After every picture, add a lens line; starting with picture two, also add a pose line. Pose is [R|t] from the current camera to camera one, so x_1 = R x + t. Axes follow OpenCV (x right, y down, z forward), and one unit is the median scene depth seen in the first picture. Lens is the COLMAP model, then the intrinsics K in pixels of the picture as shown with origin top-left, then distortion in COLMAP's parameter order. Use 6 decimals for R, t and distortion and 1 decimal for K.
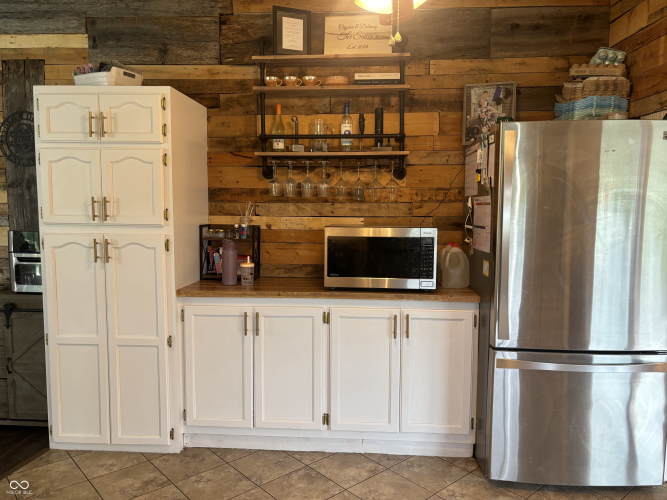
lens RADIAL K [[499.2, 0, 335.8], [0, 499.2, 249.3], [0, 0, 1]] dist [0.014151, -0.013970]
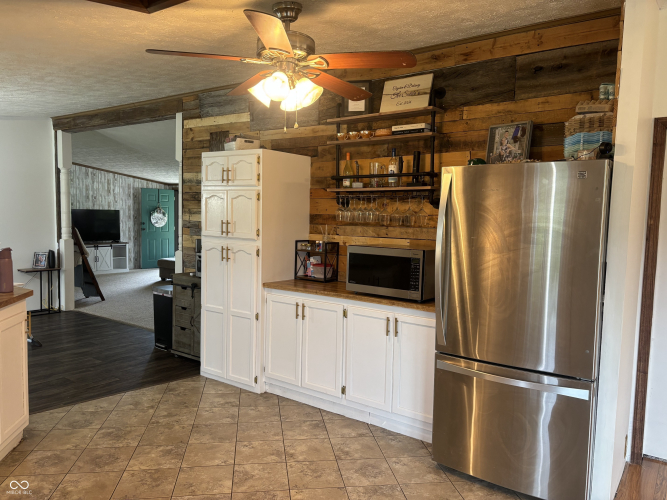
lens RADIAL K [[499.2, 0, 330.9], [0, 499.2, 251.2], [0, 0, 1]] dist [0.014151, -0.013970]
pose [[0.840397, 0.053049, -0.539369, 0.624051], [-0.068766, 0.997592, -0.009027, -0.013094], [0.537592, 0.044676, 0.842021, -0.143396]]
